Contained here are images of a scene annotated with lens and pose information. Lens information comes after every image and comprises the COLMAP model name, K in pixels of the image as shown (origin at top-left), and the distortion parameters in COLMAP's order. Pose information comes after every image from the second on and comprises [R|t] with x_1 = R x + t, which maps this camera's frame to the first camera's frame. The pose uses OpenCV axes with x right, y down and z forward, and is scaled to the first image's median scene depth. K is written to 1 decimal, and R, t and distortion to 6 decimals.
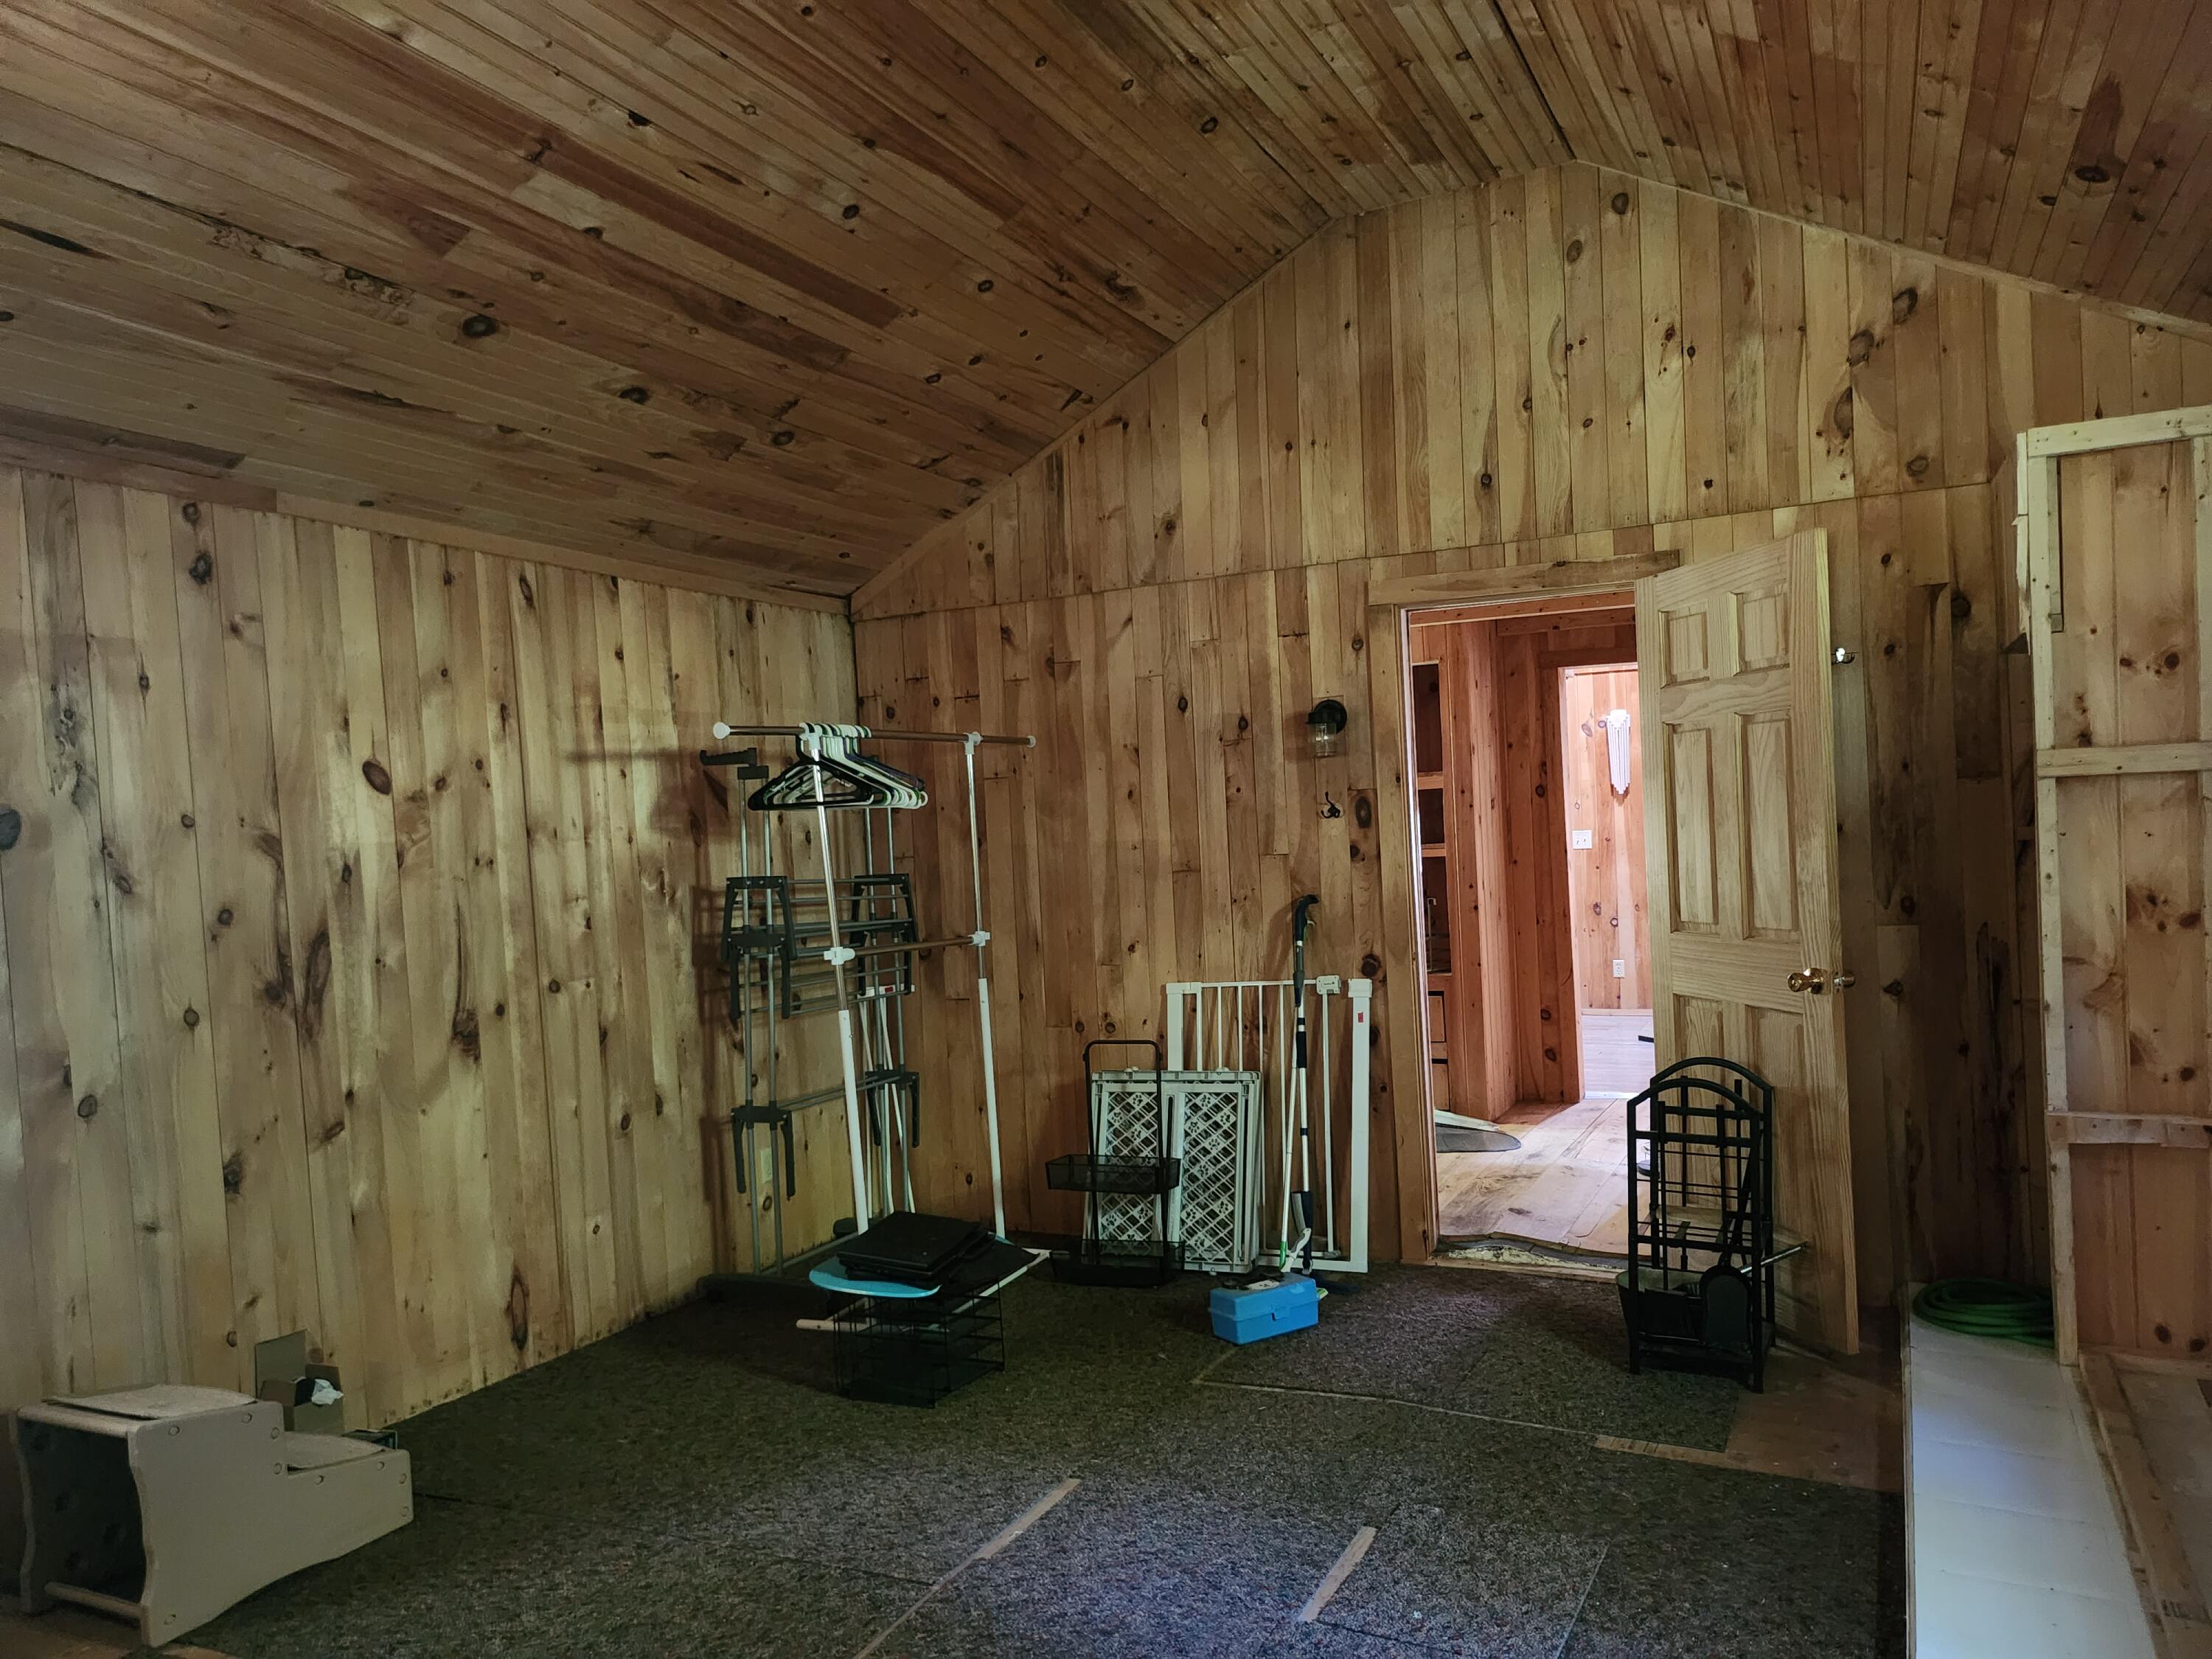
lens RADIAL K [[1581.9, 0, 1104.6], [0, 1581.9, 855.4], [0, 0, 1]] dist [0.030207, 0.001359]
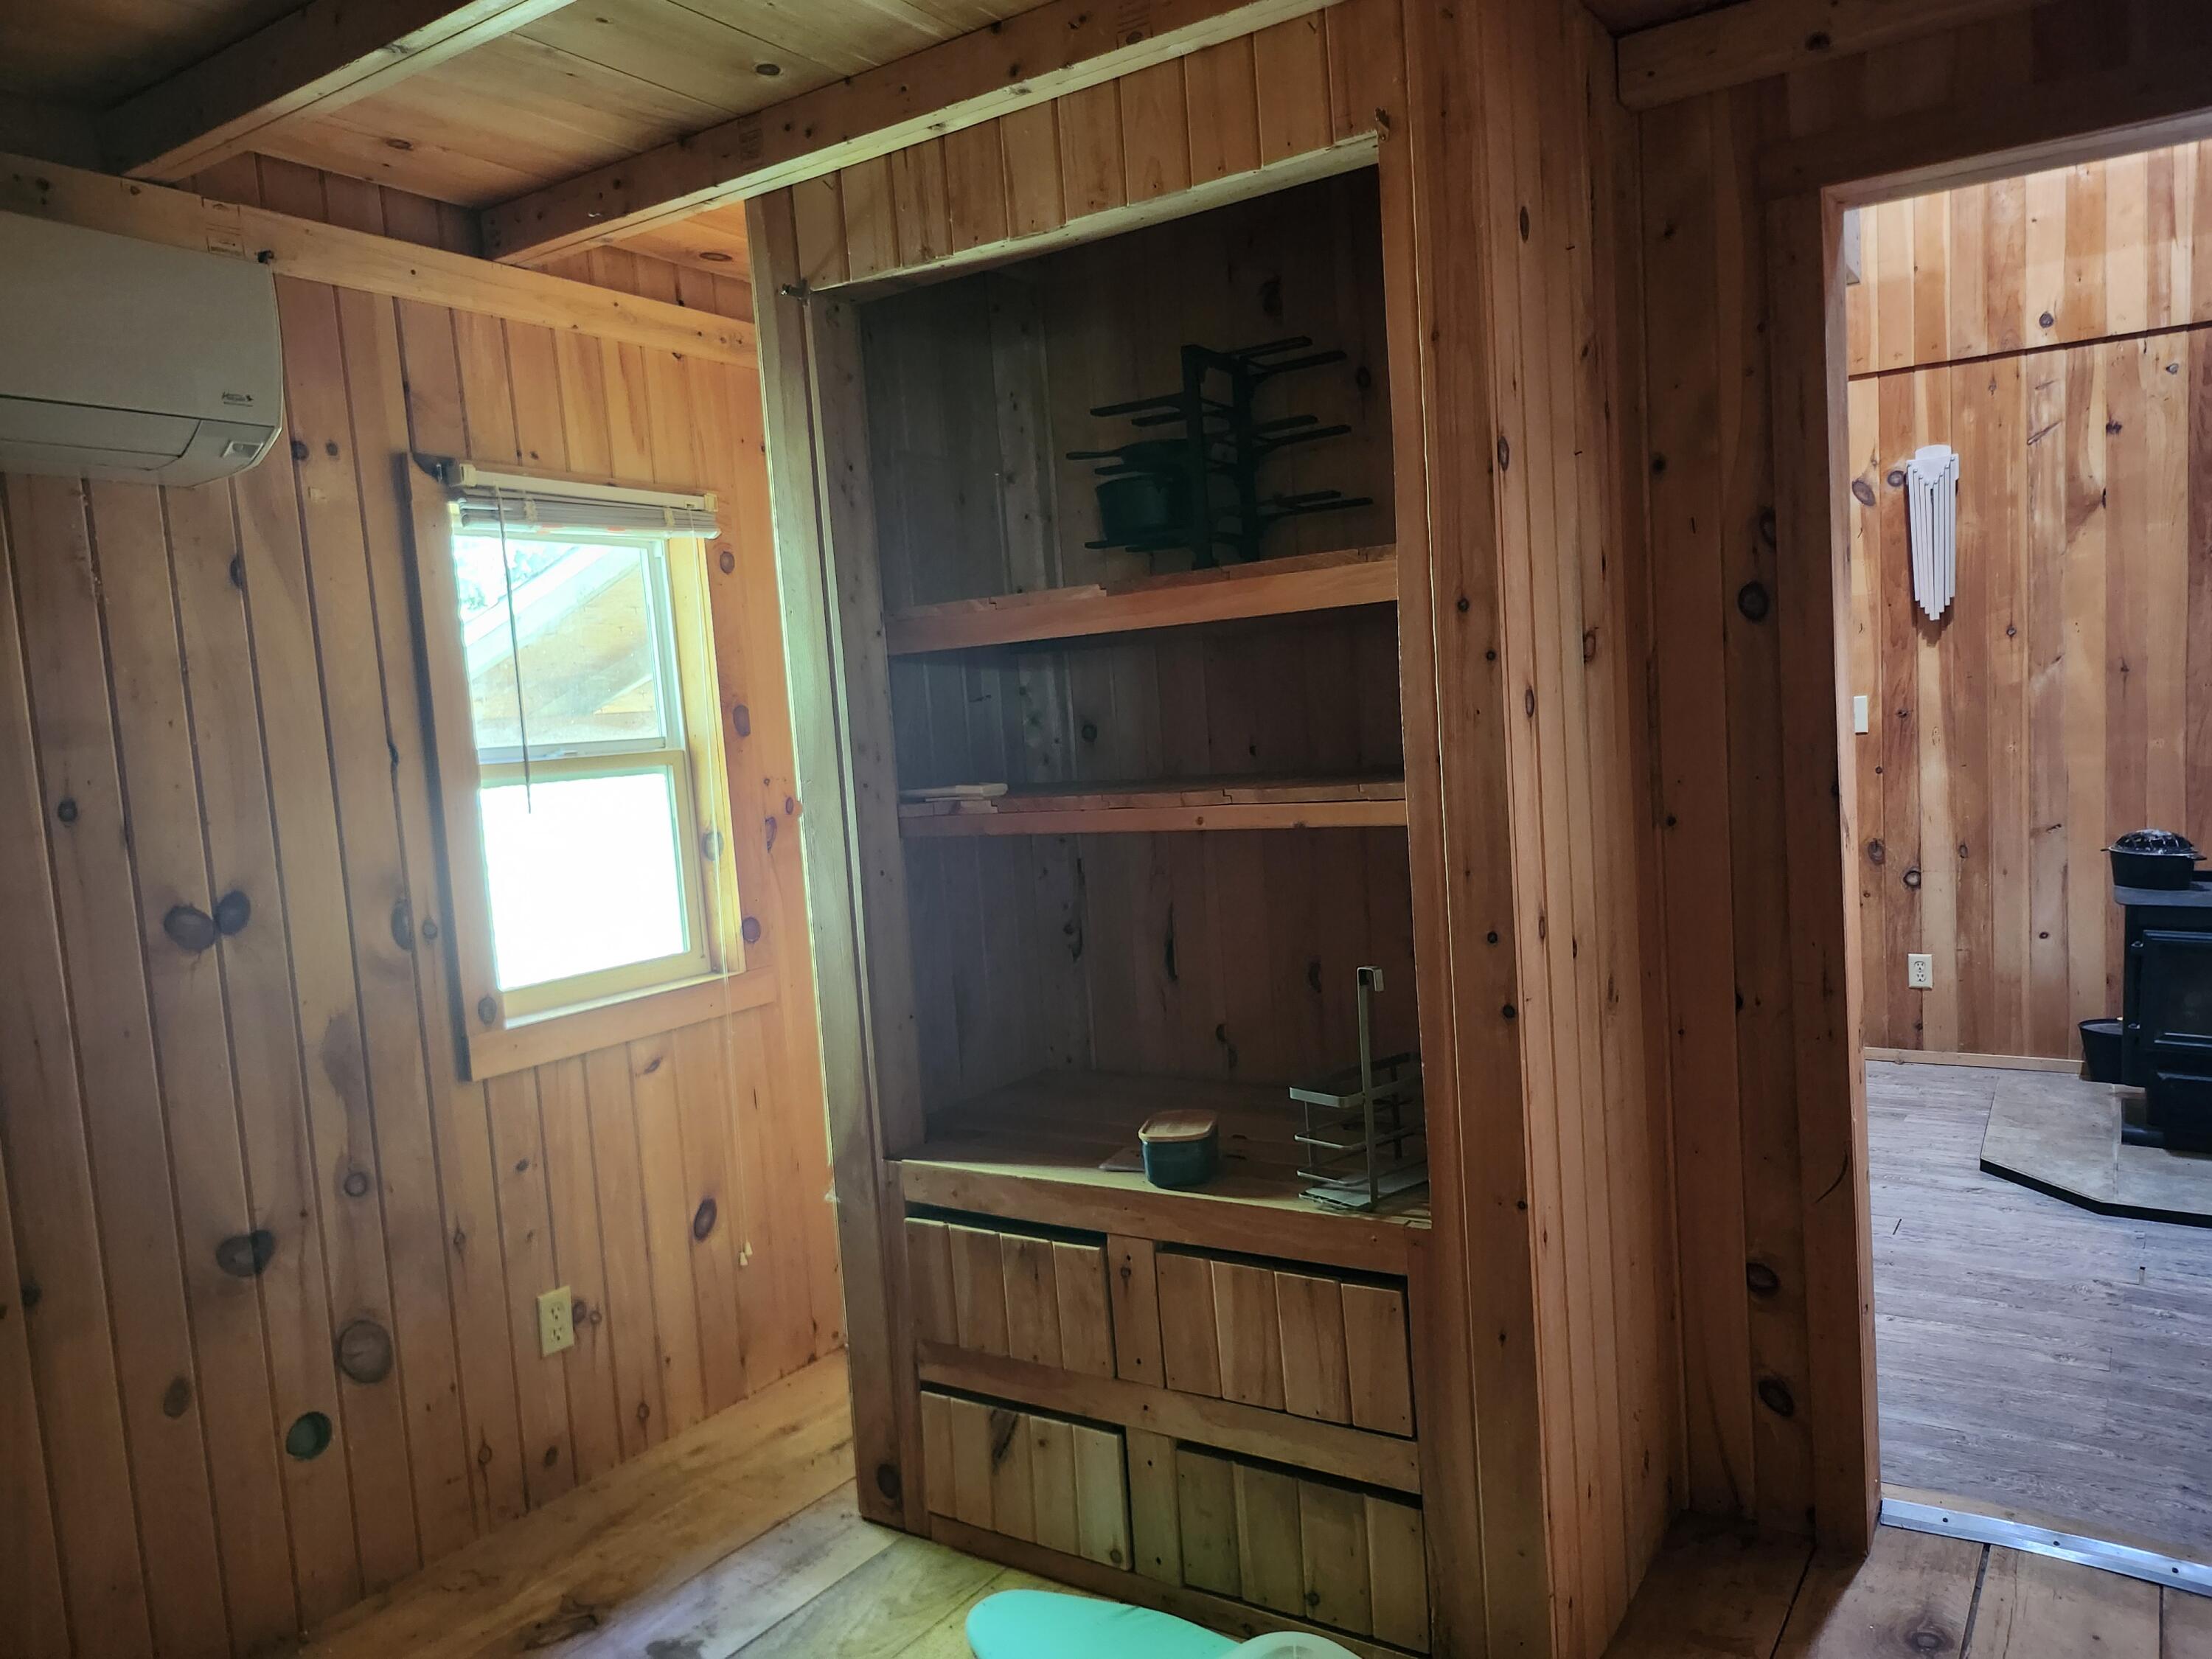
lens RADIAL K [[1581.9, 0, 1104.6], [0, 1581.9, 855.4], [0, 0, 1]] dist [0.030207, 0.001359]
pose [[0.991957, -0.011038, -0.126089, 0.784689], [0.021867, 0.996156, 0.084829, -0.083729], [0.124668, -0.086904, 0.988385, 2.810904]]
